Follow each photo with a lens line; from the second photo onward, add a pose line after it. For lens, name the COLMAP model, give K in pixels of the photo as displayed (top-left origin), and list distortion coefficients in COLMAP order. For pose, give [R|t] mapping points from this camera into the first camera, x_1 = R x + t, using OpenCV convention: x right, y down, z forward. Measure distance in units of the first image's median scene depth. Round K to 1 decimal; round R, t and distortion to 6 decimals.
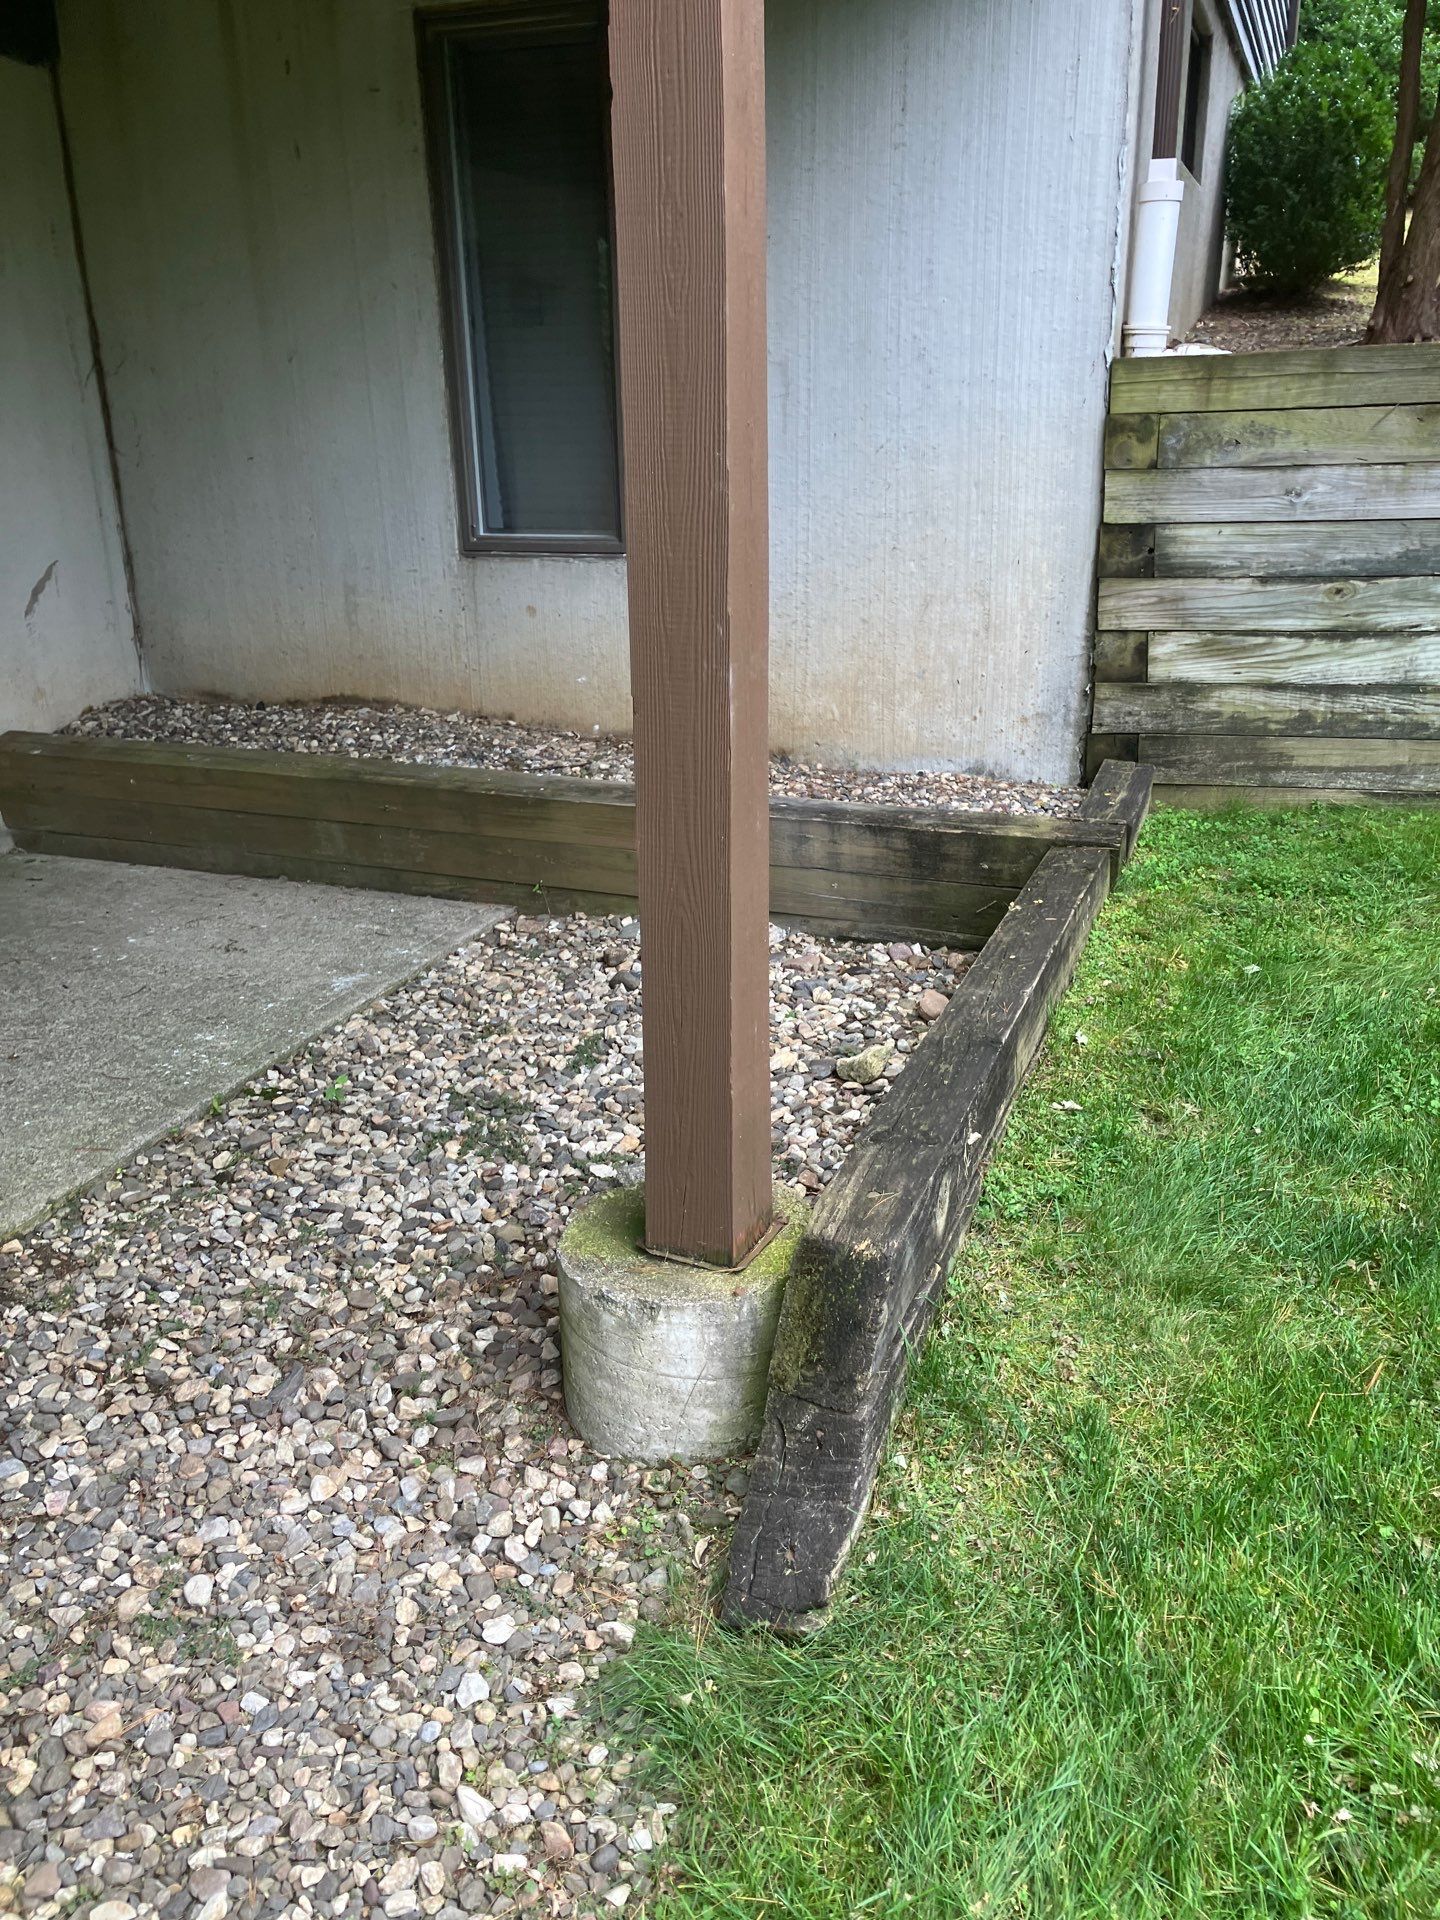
lens RADIAL K [[1547.3, 0, 763.6], [0, 1547.3, 967.4], [0, 0, 1]] dist [-0.000367, 0.005282]
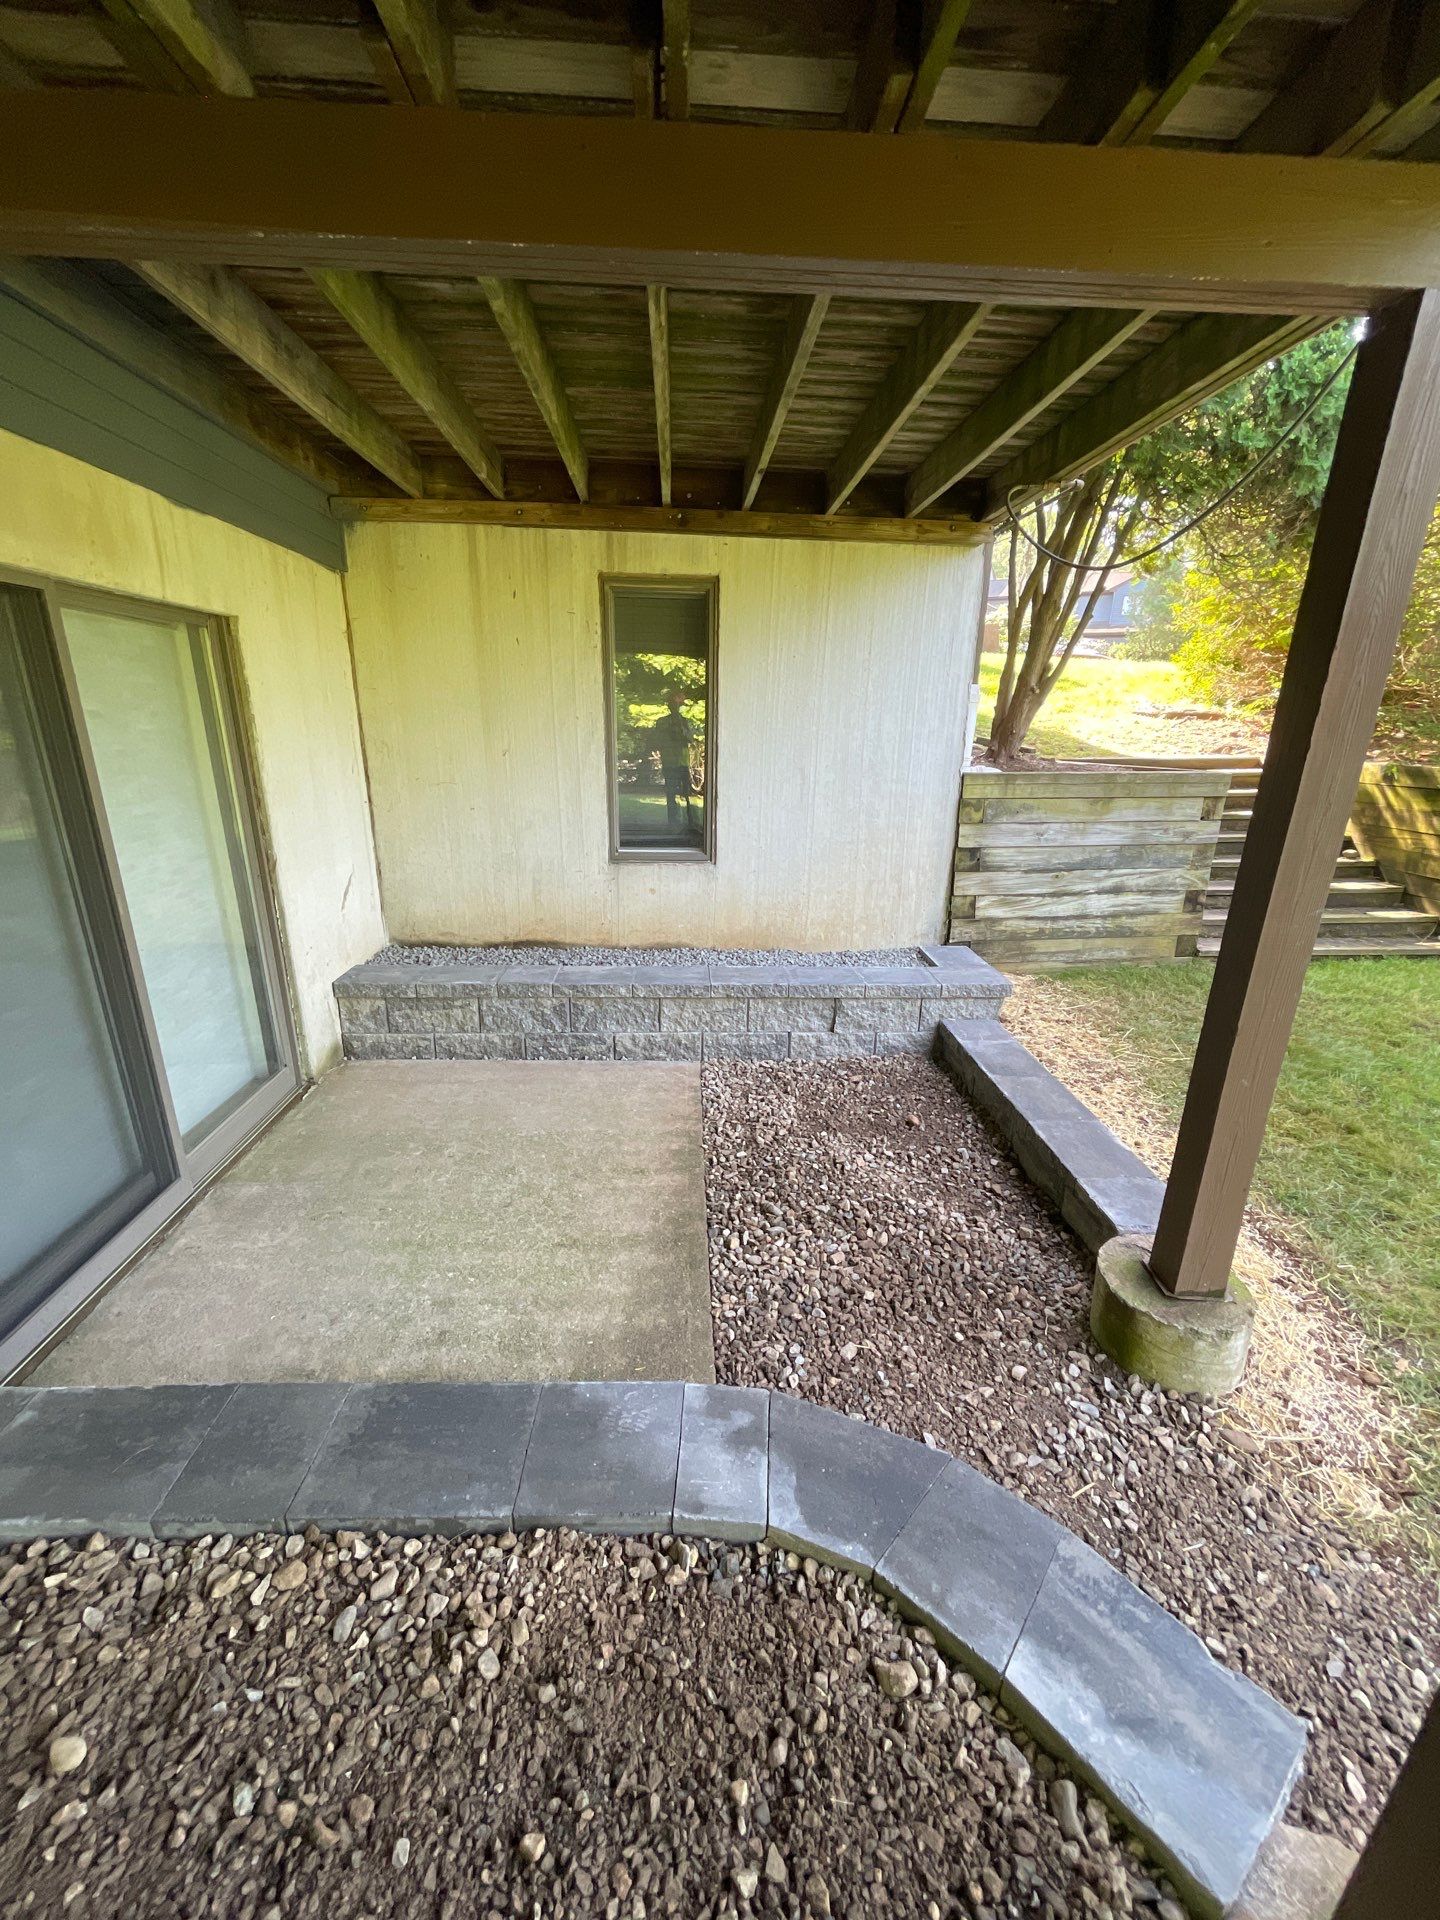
lens RADIAL K [[763.6, 0, 720.0], [0, 763.6, 960.0], [0, 0, 1]] dist [-0.001574, -0.000068]
pose [[0.920177, -0.086188, 0.381897, -0.495648], [0.101213, 0.994676, -0.019390, -0.142673], [-0.378193, 0.056495, 0.924001, 0.153465]]
